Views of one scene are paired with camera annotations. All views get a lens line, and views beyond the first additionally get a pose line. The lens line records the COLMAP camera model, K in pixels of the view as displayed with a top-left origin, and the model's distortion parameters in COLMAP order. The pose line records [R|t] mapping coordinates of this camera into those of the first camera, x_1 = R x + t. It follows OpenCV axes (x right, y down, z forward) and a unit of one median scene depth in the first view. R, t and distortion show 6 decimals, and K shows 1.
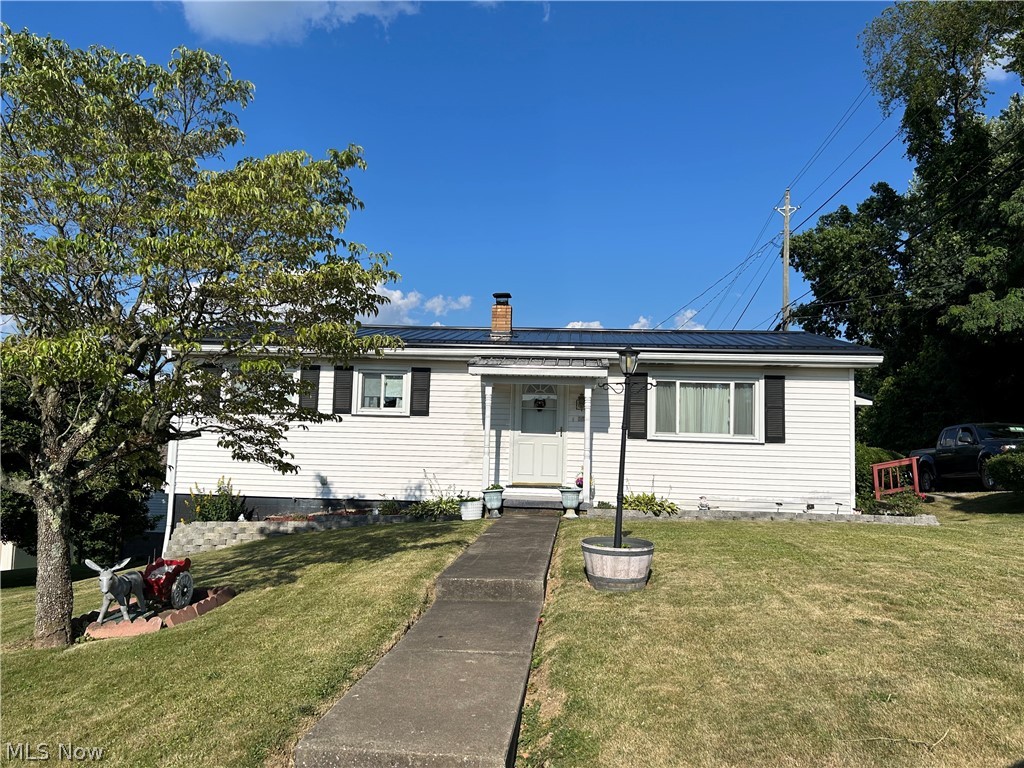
lens RADIAL K [[831.7, 0, 512.0], [0, 831.7, 384.0], [0, 0, 1]] dist [-0.005133, -0.004880]
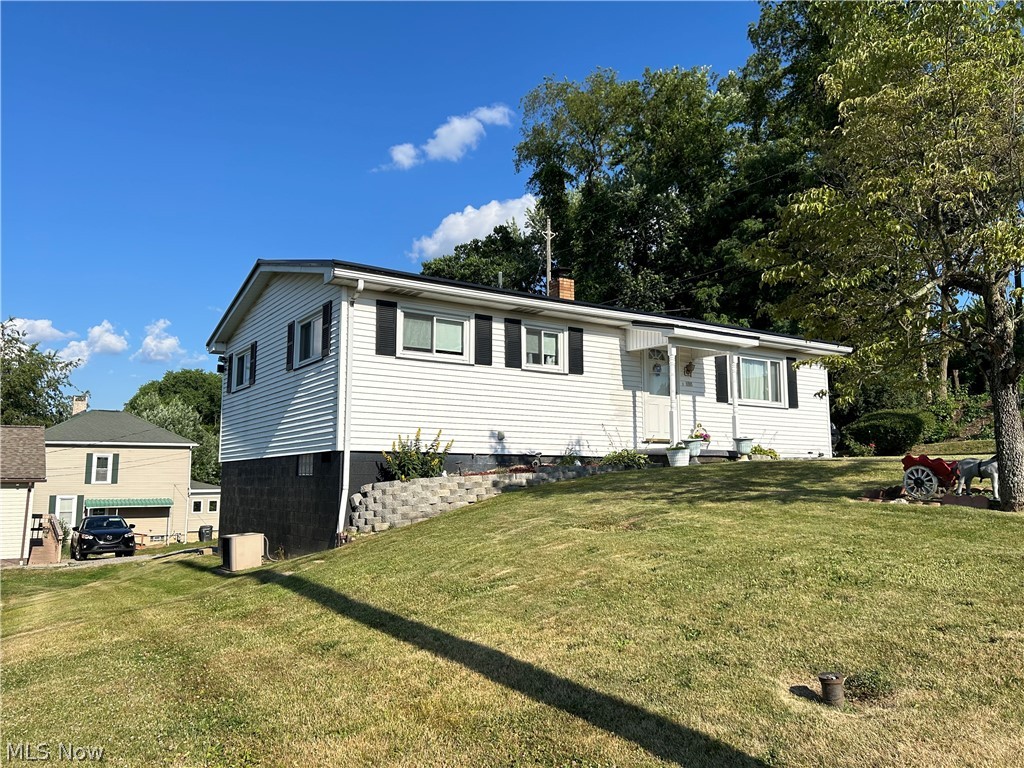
lens RADIAL K [[794.8, 0, 512.0], [0, 794.8, 384.0], [0, 0, 1]] dist [0.006126, 0.000722]
pose [[0.798257, 0.048067, 0.600396, -0.769046], [-0.035177, 0.998830, -0.033195, 0.086547], [-0.601289, 0.005379, 0.799013, 0.258950]]
